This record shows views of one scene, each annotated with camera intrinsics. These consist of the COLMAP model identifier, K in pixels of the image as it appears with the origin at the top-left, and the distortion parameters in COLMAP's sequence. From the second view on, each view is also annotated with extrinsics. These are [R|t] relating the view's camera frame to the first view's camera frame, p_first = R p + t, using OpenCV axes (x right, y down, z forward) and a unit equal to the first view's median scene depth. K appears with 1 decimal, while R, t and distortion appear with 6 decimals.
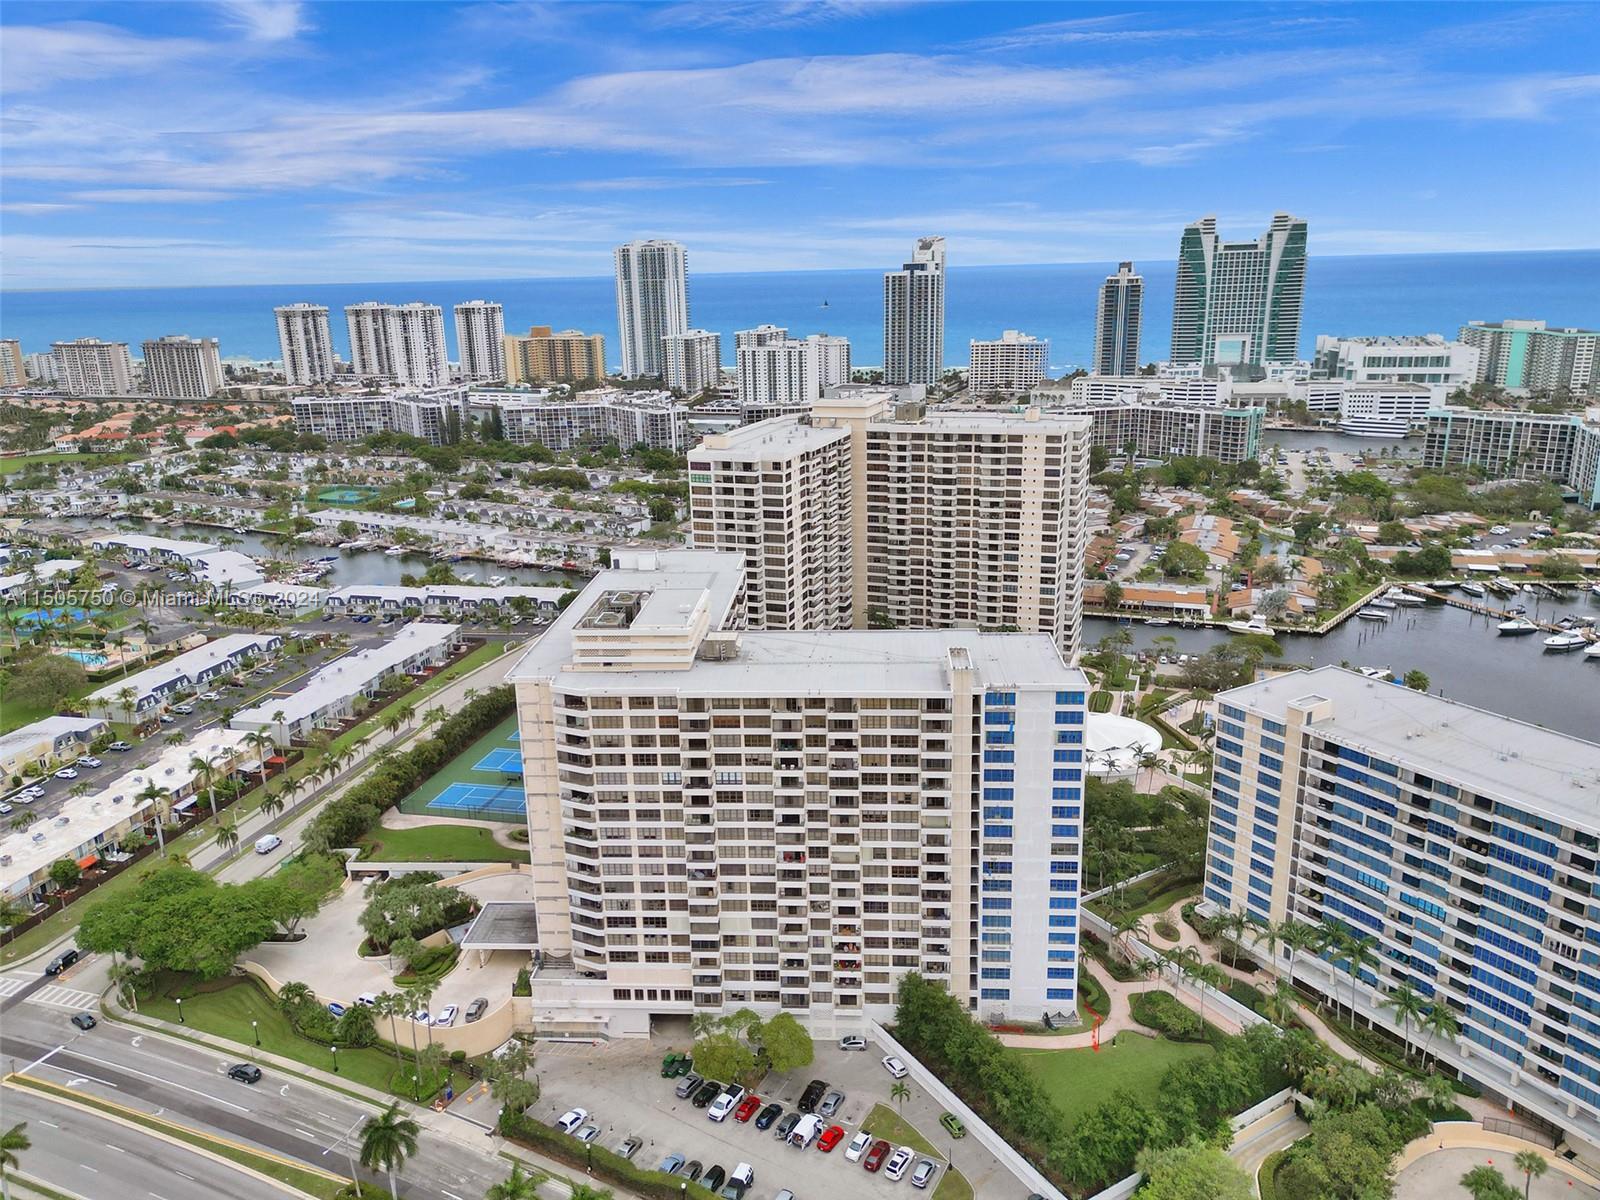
lens RADIAL K [[1155.3, 0, 796.3], [0, 1155.3, 601.2], [0, 0, 1]] dist [0.104173, -0.086852]
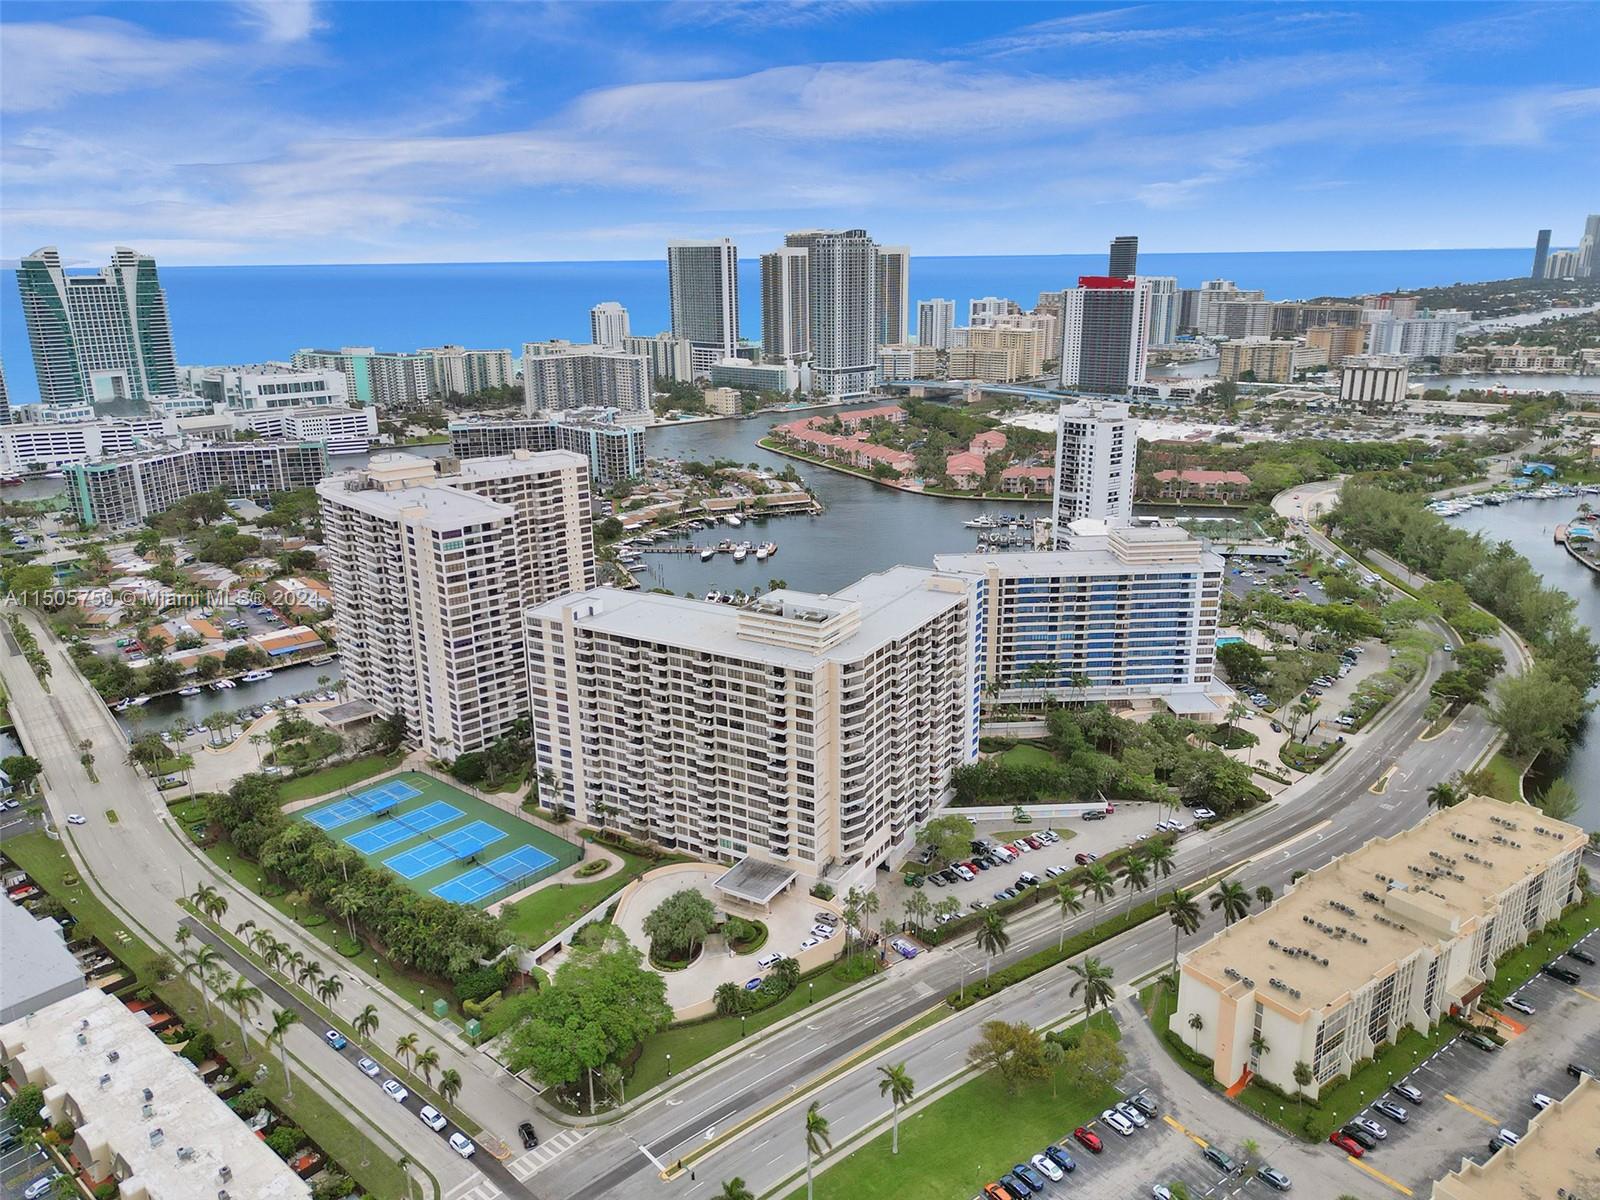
lens RADIAL K [[1155.3, 0, 796.3], [0, 1155.3, 601.2], [0, 0, 1]] dist [0.104173, -0.086852]
pose [[0.460839, -0.236593, 0.855366, -0.810258], [0.246668, 0.959981, 0.132634, -0.113327], [-0.852516, 0.149868, 0.500756, 0.183576]]
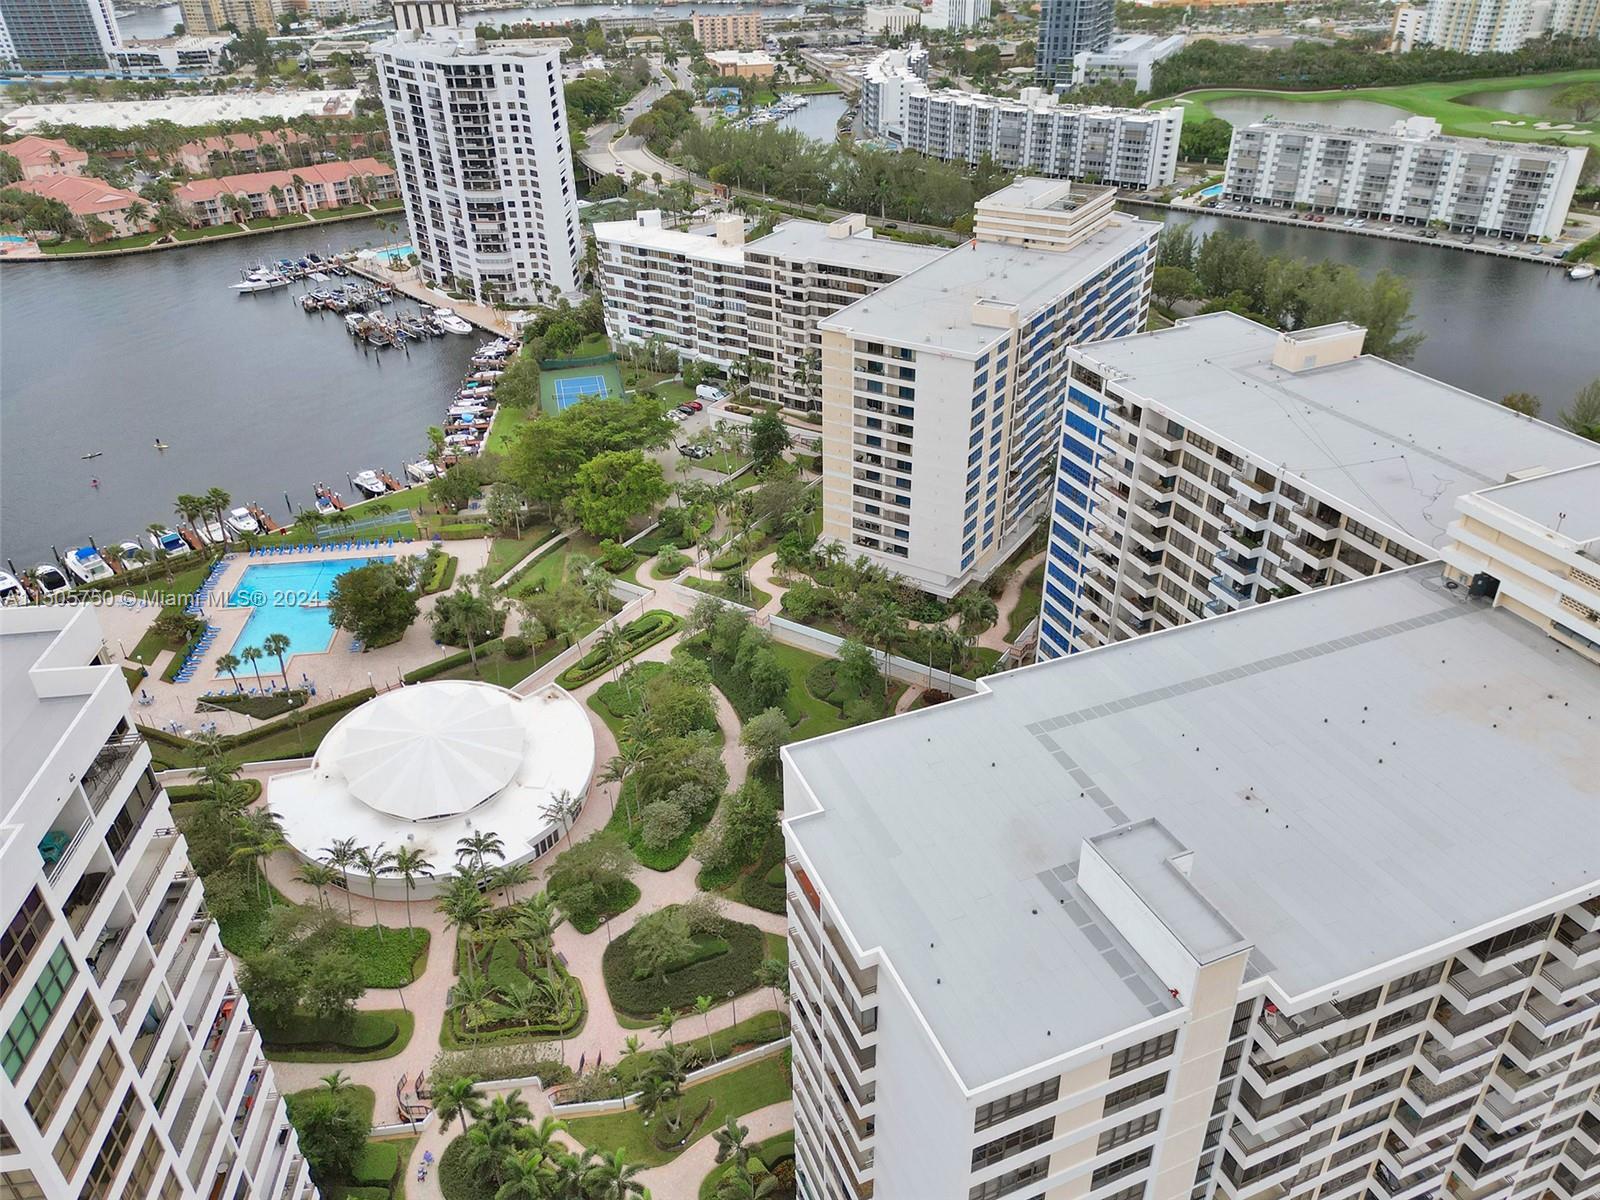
lens RADIAL K [[1150.4, 0, 790.2], [0, 1150.4, 601.6], [0, 0, 1]] dist [0.101750, -0.094514]
pose [[-0.435328, -0.441702, 0.784467, -0.214478], [0.277249, 0.763241, 0.583606, -0.200249], [-0.856517, 0.471553, -0.209799, 0.854406]]
